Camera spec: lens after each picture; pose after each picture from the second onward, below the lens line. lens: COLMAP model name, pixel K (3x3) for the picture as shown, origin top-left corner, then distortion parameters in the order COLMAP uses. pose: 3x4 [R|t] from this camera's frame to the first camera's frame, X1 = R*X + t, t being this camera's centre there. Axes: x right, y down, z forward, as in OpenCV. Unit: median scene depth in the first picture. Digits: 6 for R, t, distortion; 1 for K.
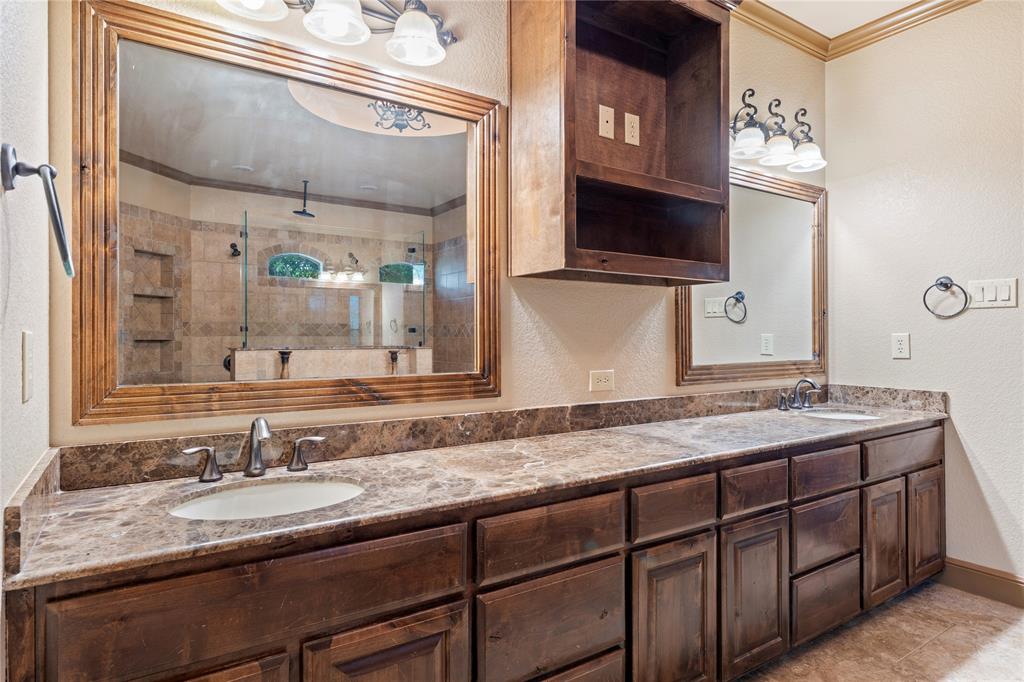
lens RADIAL K [[577.0, 0, 509.9], [0, 577.0, 338.2], [0, 0, 1]] dist [0.008448, 0.001524]
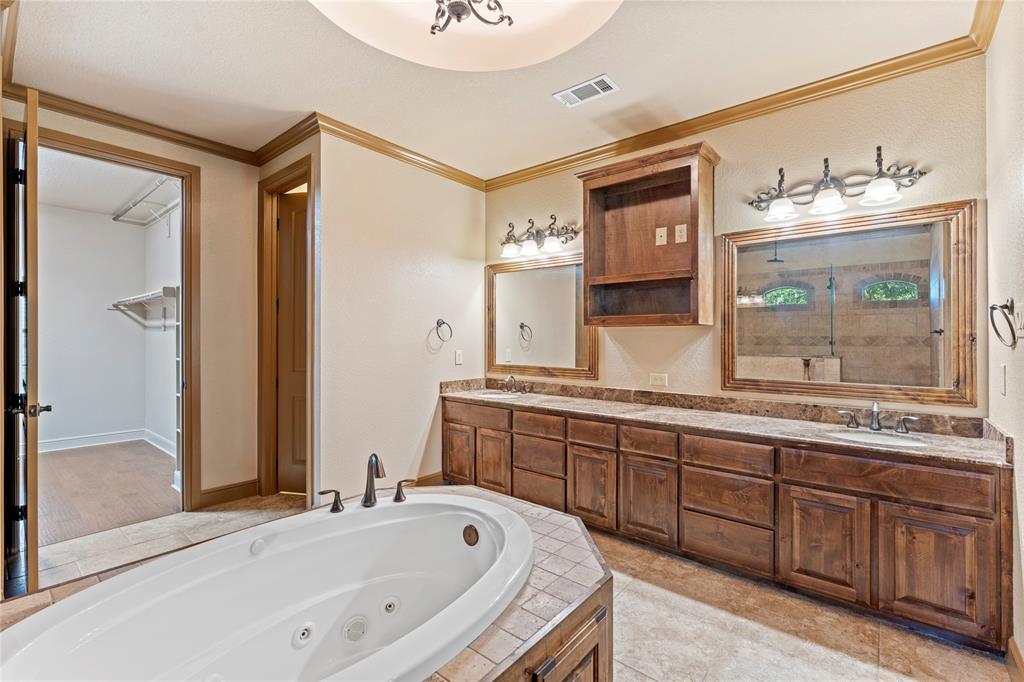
lens RADIAL K [[447.5, 0, 515.5], [0, 447.5, 342.5], [0, 0, 1]] dist [-0.000414, -0.000599]
pose [[0.286400, 0.010282, -0.958055, 1.584566], [-0.003166, 0.999947, 0.009785, -0.064252], [0.958105, 0.000231, 0.286418, 0.191063]]
